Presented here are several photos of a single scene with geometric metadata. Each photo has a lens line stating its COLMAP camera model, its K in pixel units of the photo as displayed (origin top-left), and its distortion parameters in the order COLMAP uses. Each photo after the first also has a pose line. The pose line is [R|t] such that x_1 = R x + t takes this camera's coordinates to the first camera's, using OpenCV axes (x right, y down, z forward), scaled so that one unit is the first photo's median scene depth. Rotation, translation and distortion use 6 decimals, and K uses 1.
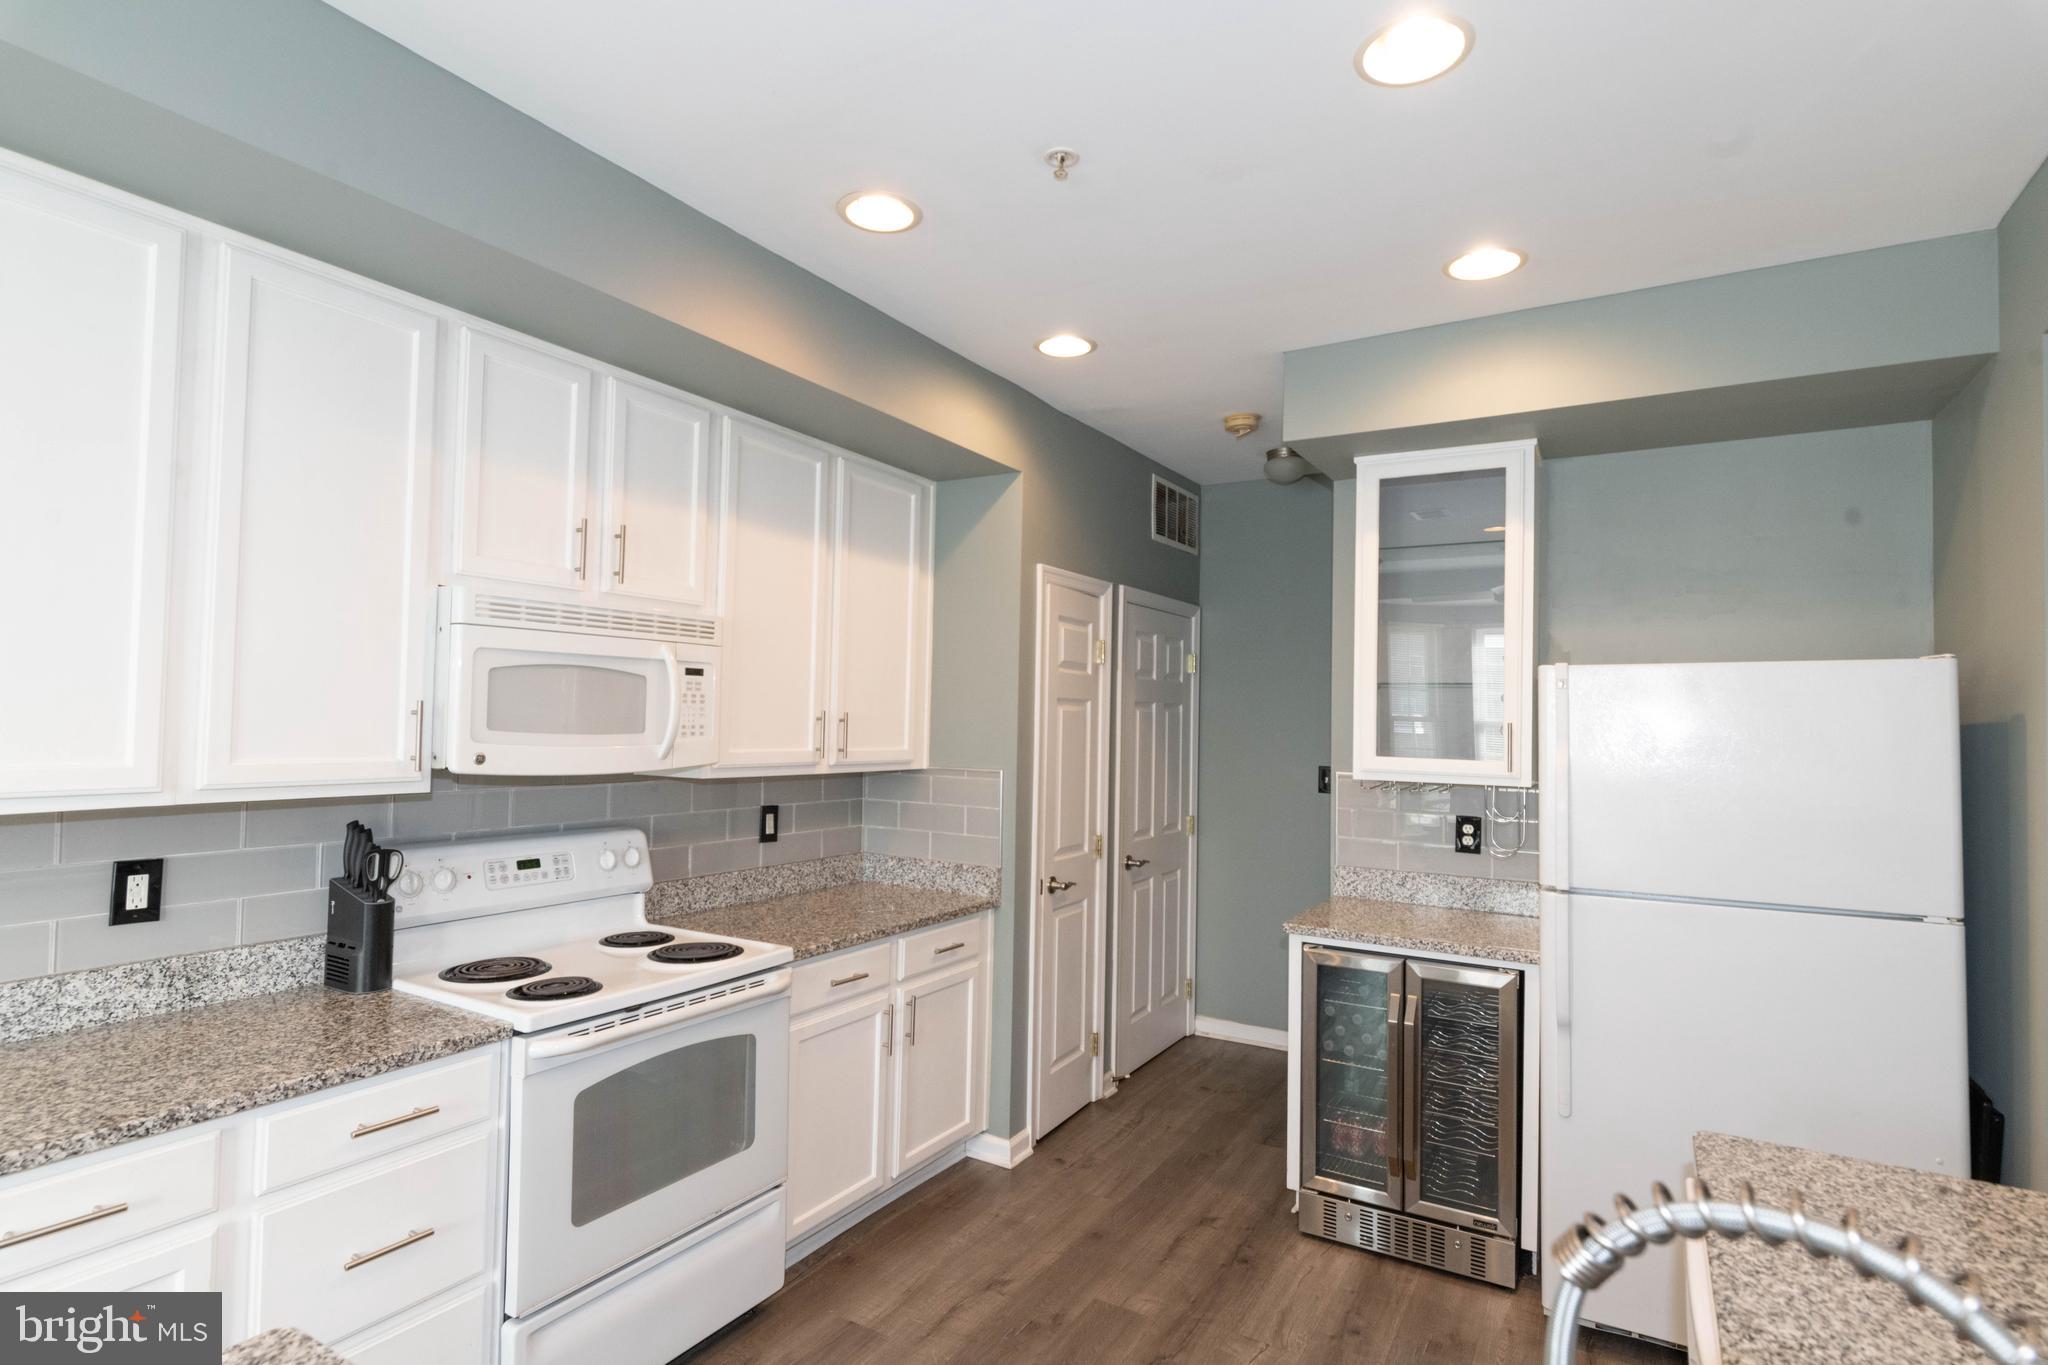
lens RADIAL K [[1028.4, 0, 1022.4], [0, 1028.4, 686.6], [0, 0, 1]] dist [0.001609, -0.000830]
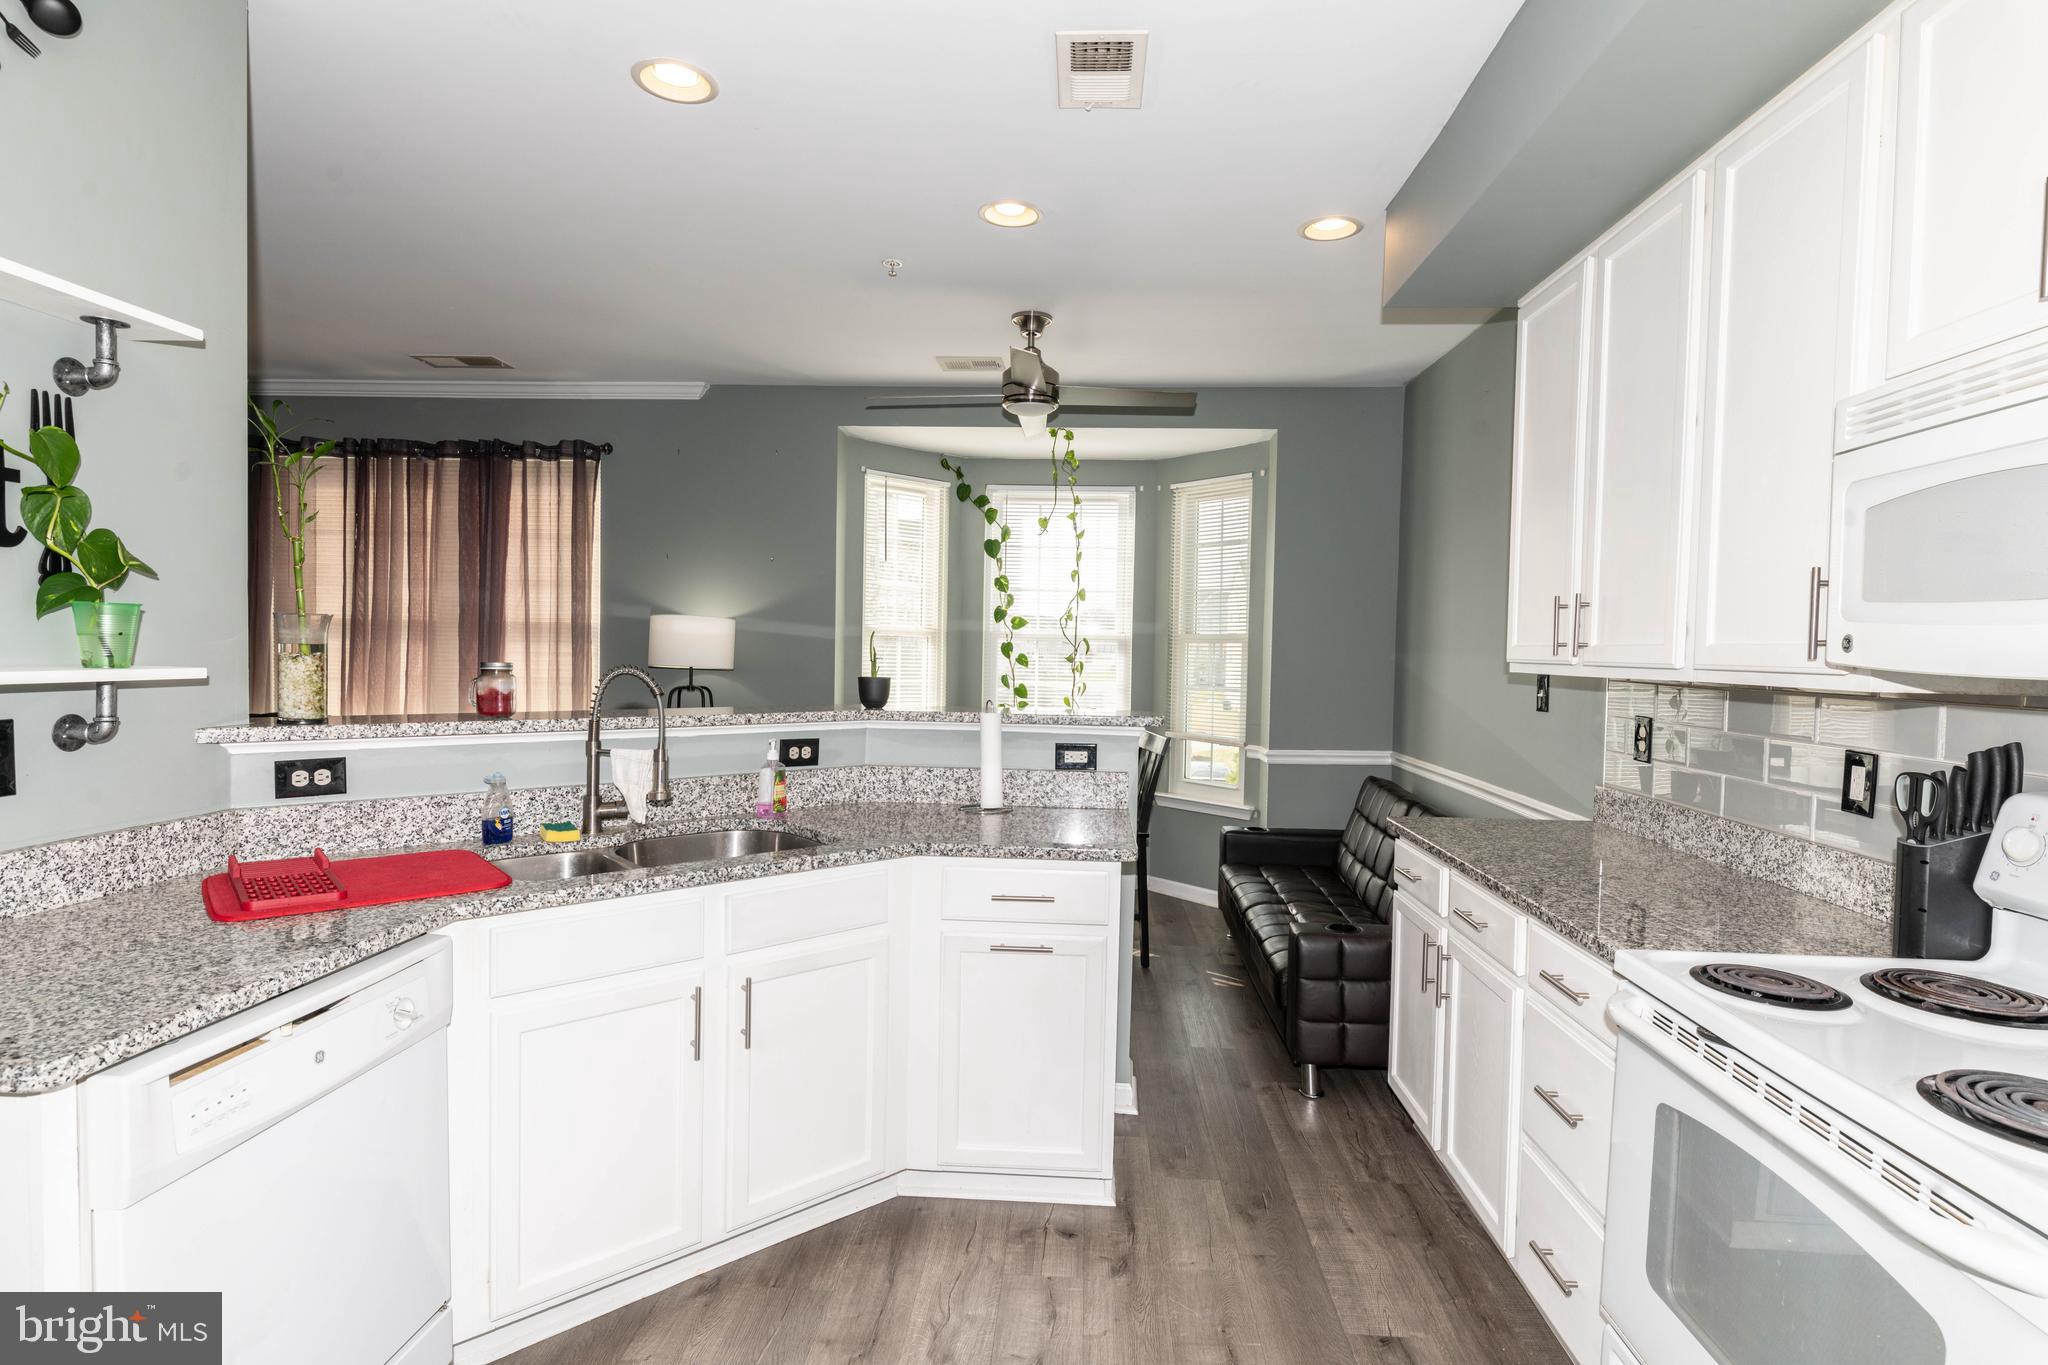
lens RADIAL K [[1021.3, 0, 1025.3], [0, 1021.3, 677.0], [0, 0, 1]] dist [-0.000869, -0.000297]
pose [[-0.886083, -0.022840, -0.462963, 0.235902], [-0.022648, 0.999726, -0.005975, 0.089970], [0.462972, 0.005190, -0.886358, 1.123990]]
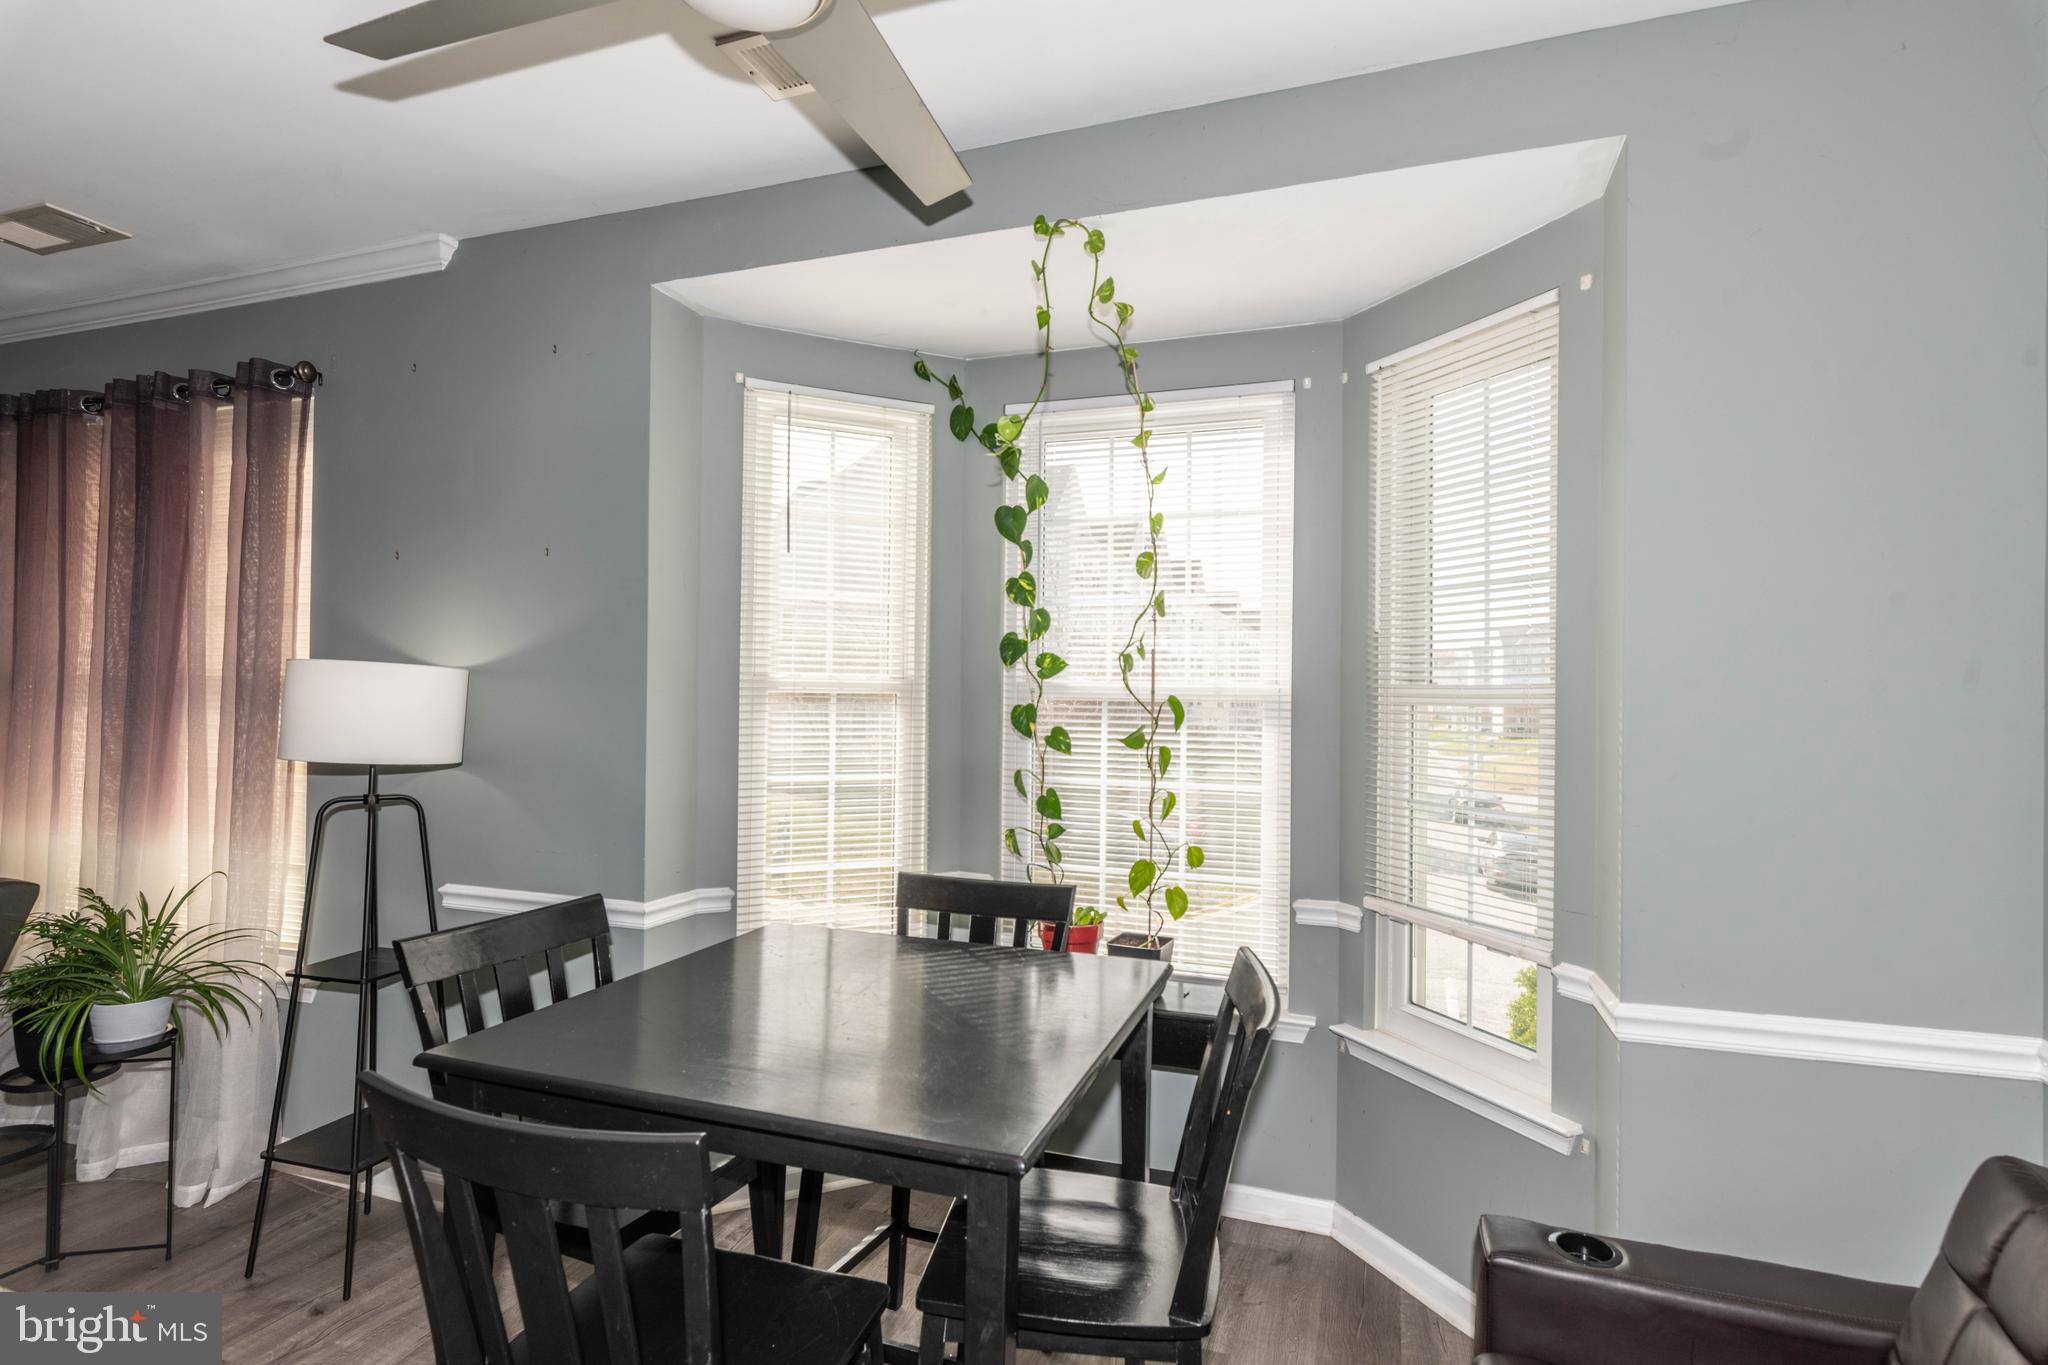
lens RADIAL K [[993.0, 0, 1037.1], [0, 993.0, 676.7], [0, 0, 1]] dist [0.003940, 0.000310]
pose [[-0.975911, -0.026936, -0.216500, -0.500959], [-0.019604, 0.999162, -0.035942, 0.013507], [0.217287, -0.030832, -0.975621, 0.235331]]
